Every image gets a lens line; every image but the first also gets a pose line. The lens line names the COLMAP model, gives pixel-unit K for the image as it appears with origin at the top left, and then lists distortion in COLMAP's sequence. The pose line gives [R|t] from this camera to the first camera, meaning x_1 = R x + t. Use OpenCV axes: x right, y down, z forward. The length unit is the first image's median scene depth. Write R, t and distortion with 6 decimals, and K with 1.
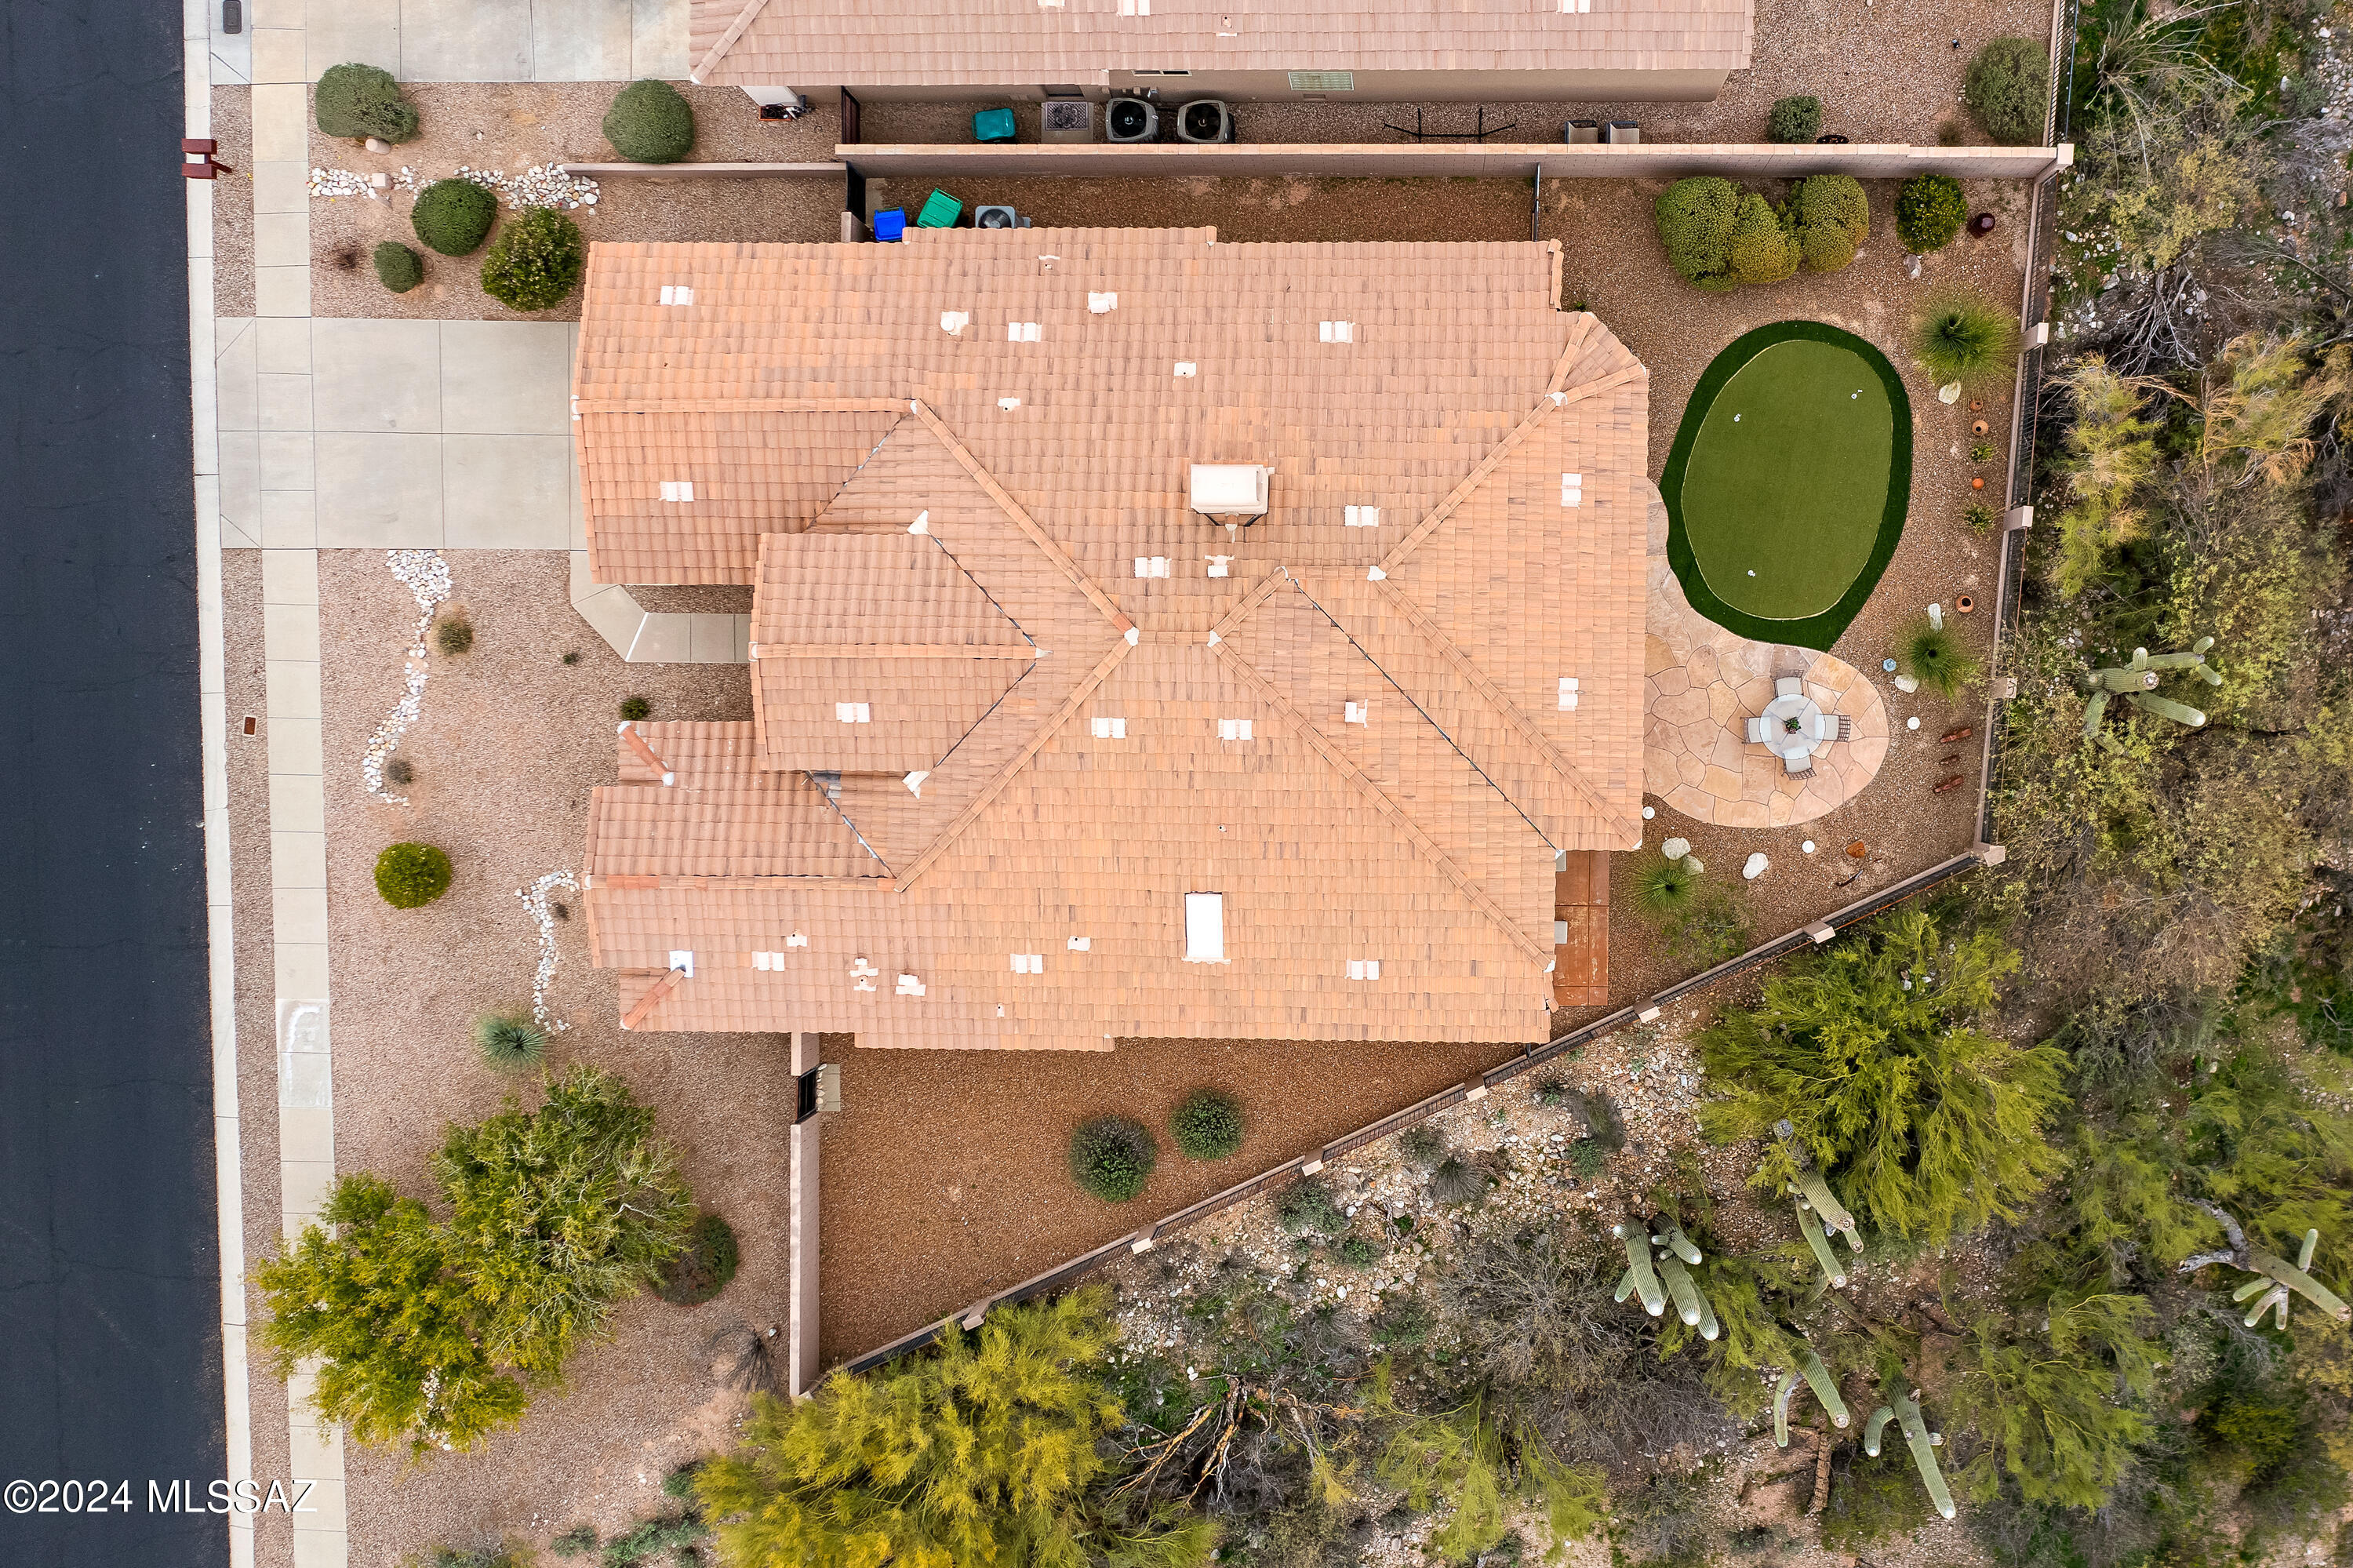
lens RADIAL K [[1889.1, 0, 1173.2], [0, 1889.1, 777.9], [0, 0, 1]] dist [-0.012677, 0.003381]
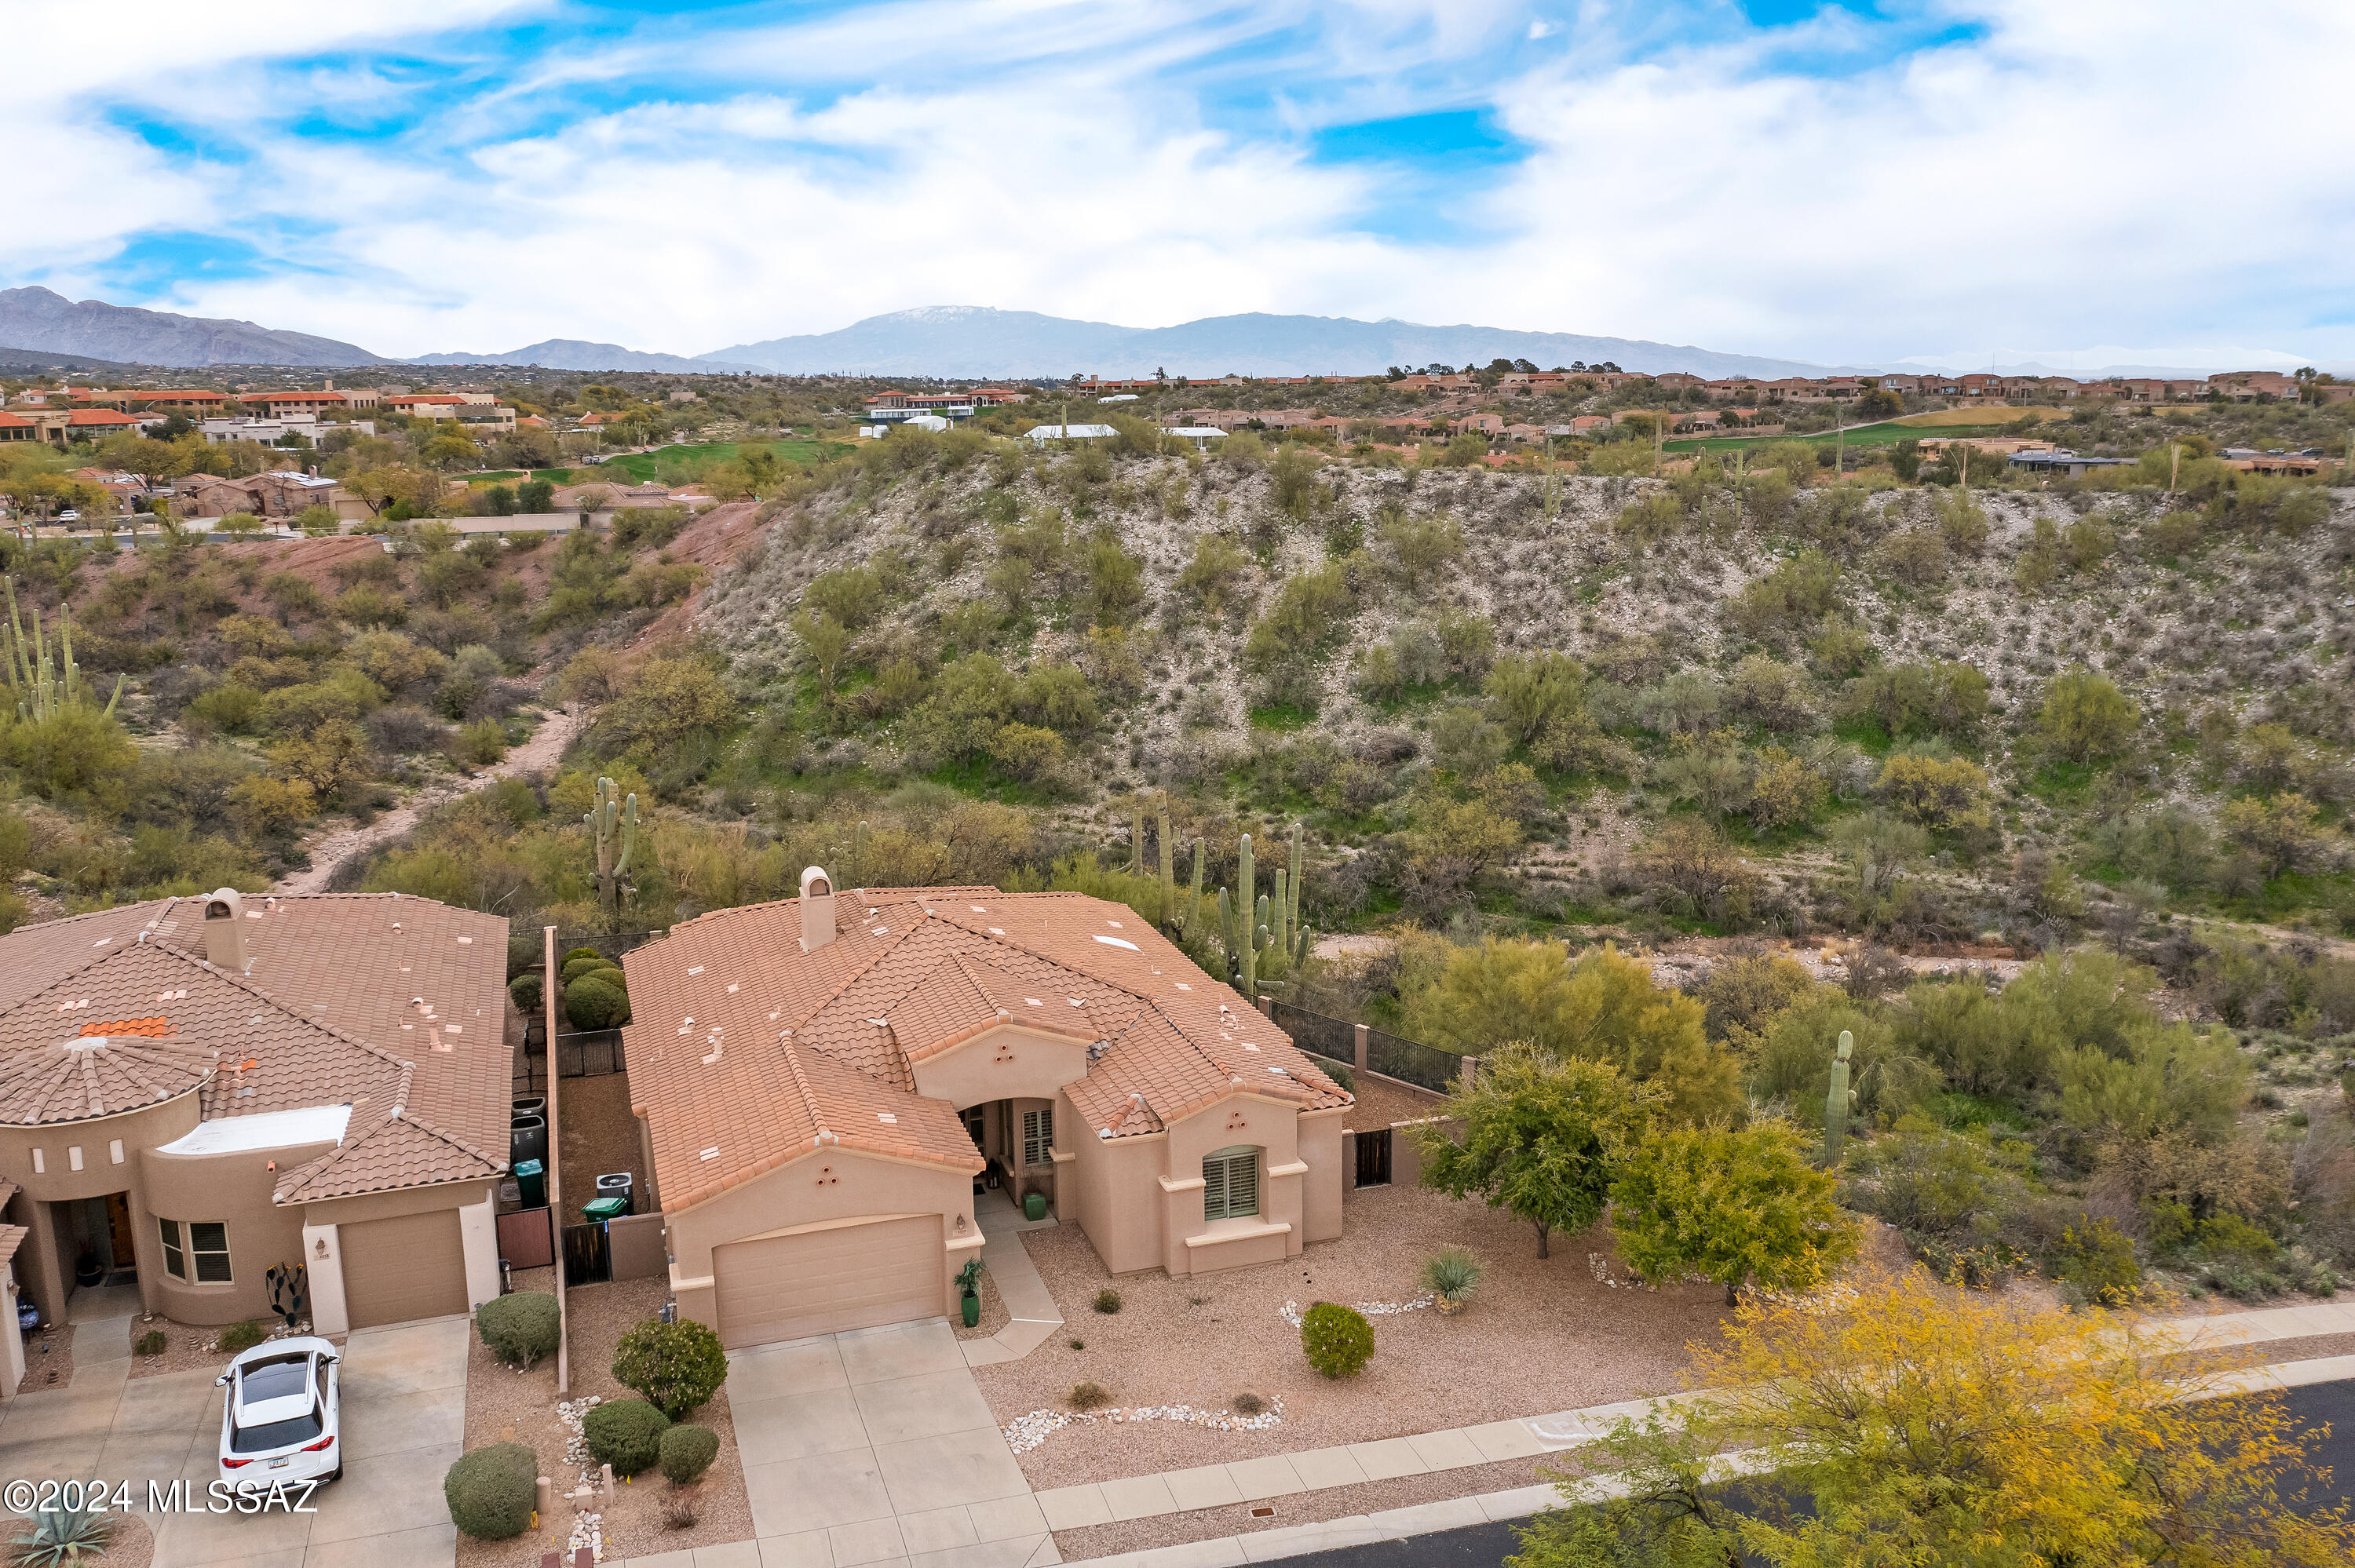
lens RADIAL K [[1890.3, 0, 1174.2], [0, 1890.3, 777.9], [0, 0, 1]] dist [-0.012677, 0.003381]
pose [[-0.323715, -0.181668, 0.928550, -1.195272], [0.943632, -0.133612, 0.302832, -0.273819], [0.069051, 0.974240, 0.214680, 0.507974]]
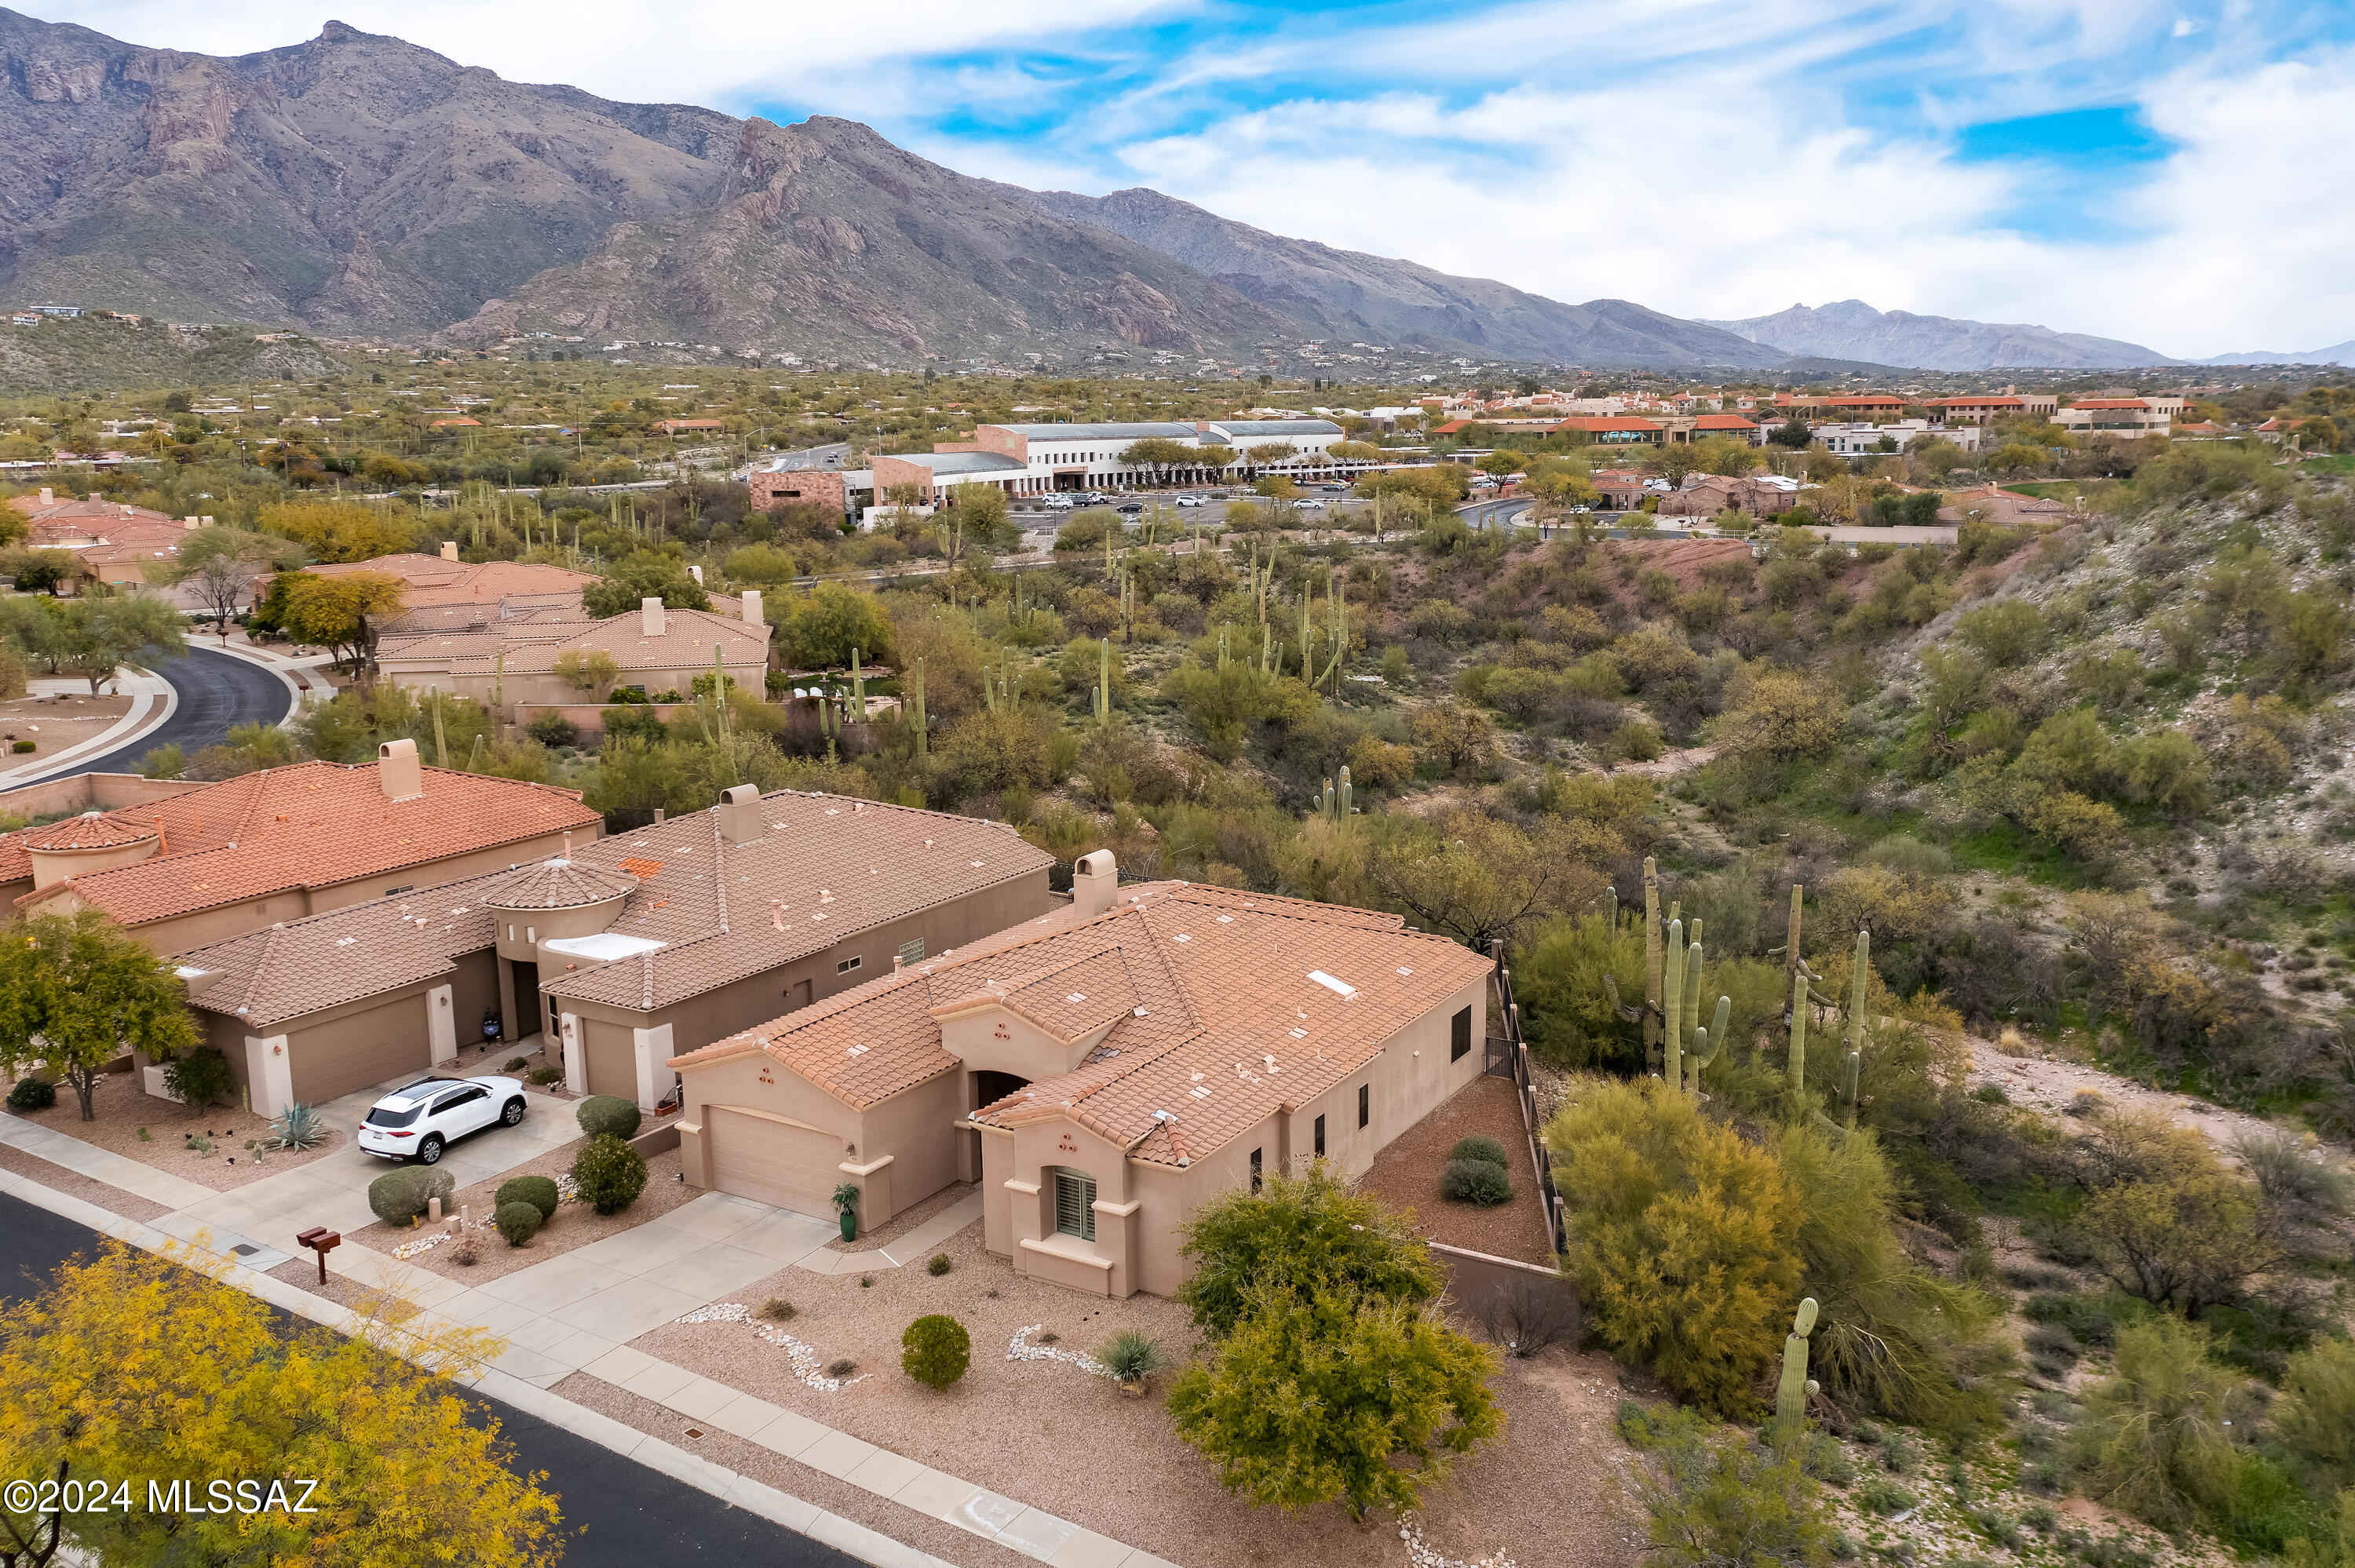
lens RADIAL K [[1890.3, 0, 1174.2], [0, 1890.3, 777.9], [0, 0, 1]] dist [-0.012677, 0.003381]
pose [[0.513682, -0.164079, 0.842145, -1.108109], [0.855485, 0.023136, -0.517311, 0.654645], [0.065396, 0.986176, 0.152252, 0.556234]]
